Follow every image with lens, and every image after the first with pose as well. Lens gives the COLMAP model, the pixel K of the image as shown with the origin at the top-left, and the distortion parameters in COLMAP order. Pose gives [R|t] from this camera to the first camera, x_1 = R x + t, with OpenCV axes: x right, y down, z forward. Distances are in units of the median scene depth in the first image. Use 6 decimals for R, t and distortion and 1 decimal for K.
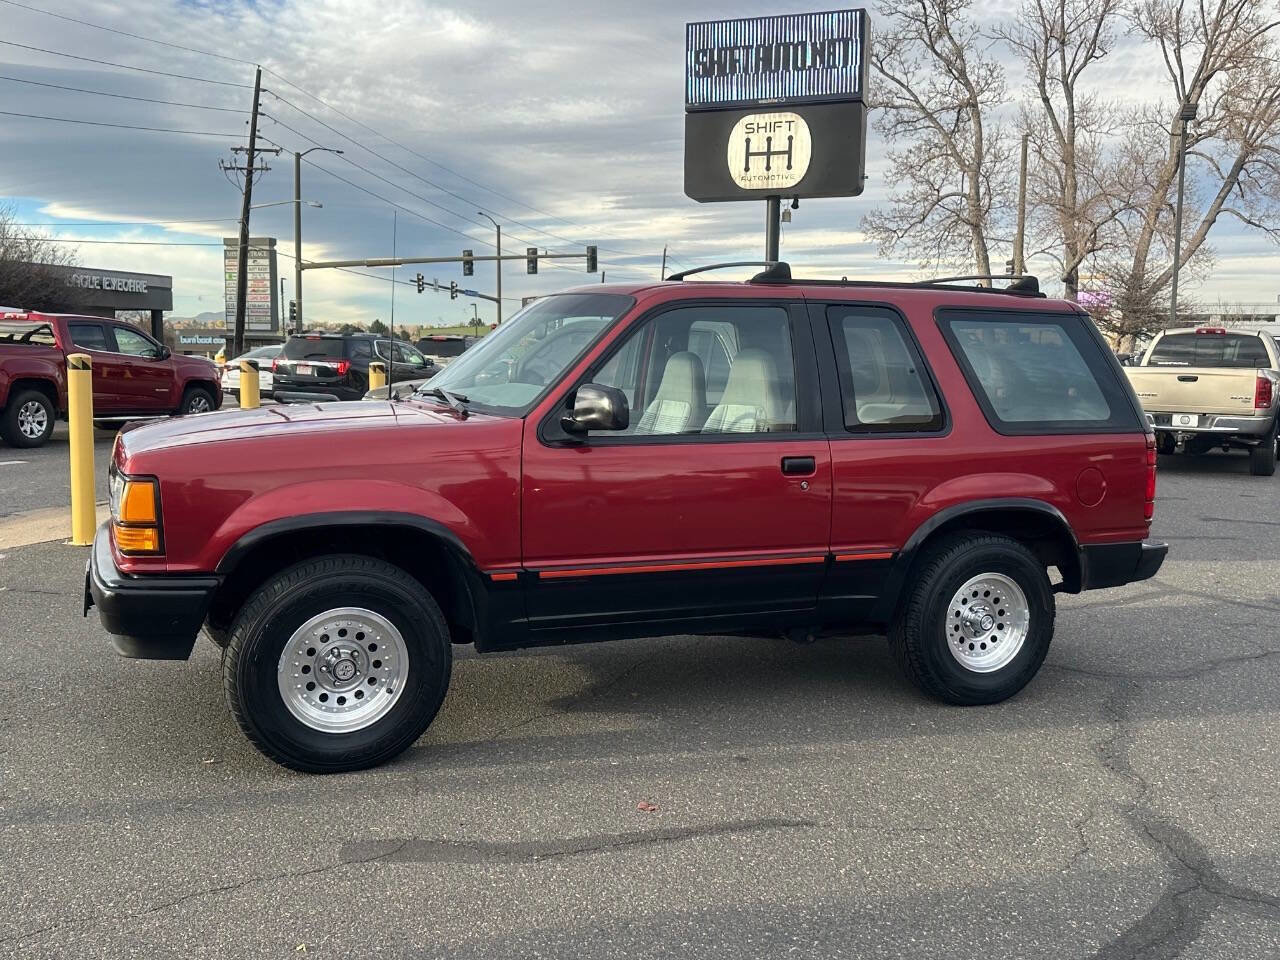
lens RADIAL K [[1231.9, 0, 640.0], [0, 1231.9, 480.0], [0, 0, 1]] dist [0.161267, -0.298634]
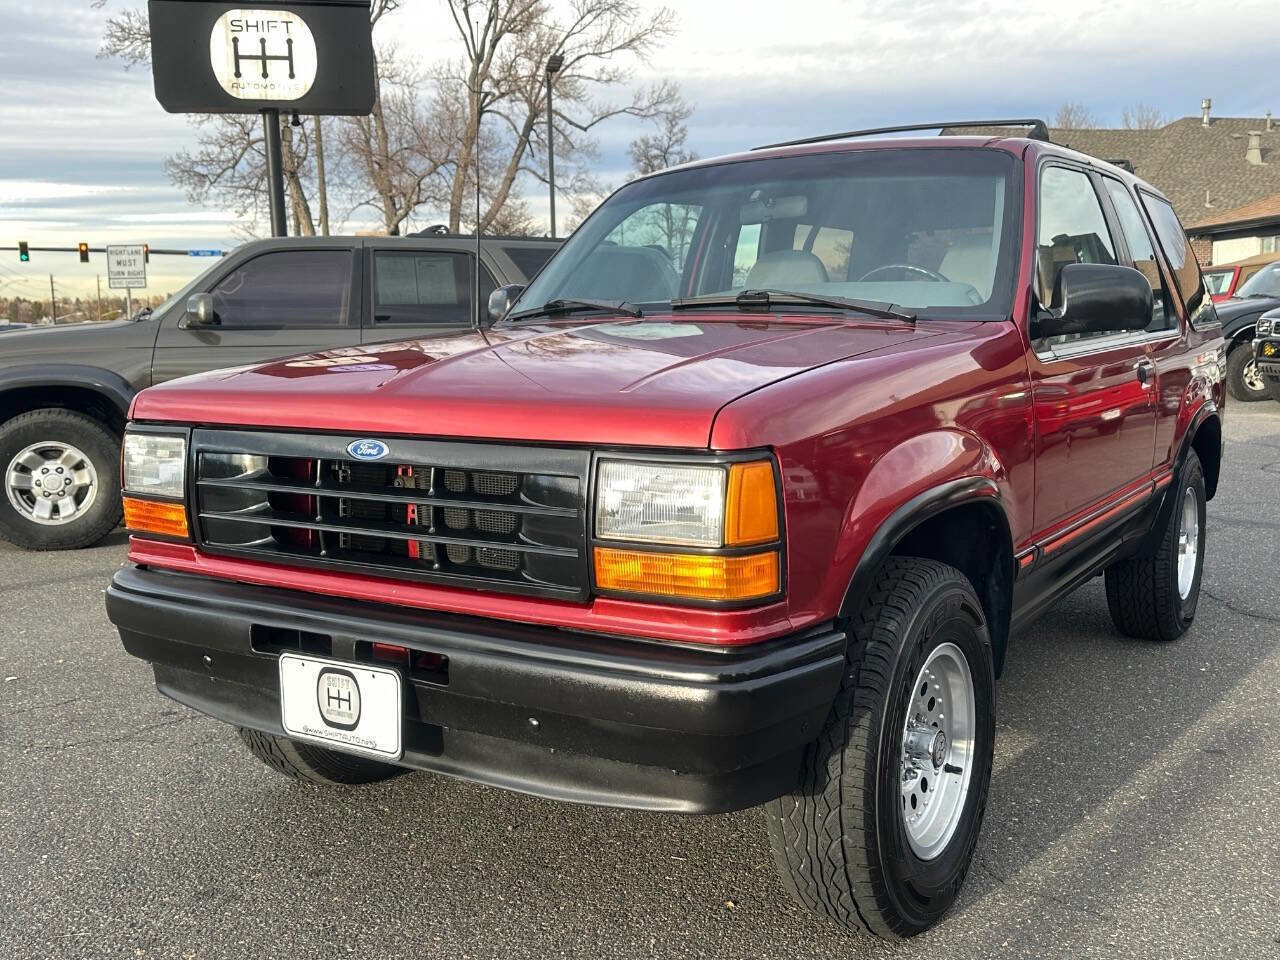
lens RADIAL K [[1231.9, 0, 640.0], [0, 1231.9, 480.0], [0, 0, 1]] dist [0.161267, -0.298634]
pose [[0.833399, -0.108863, 0.541843, -0.171936], [0.091536, 0.994057, 0.058929, -0.006104], [-0.545038, 0.000487, 0.838411, 0.149517]]
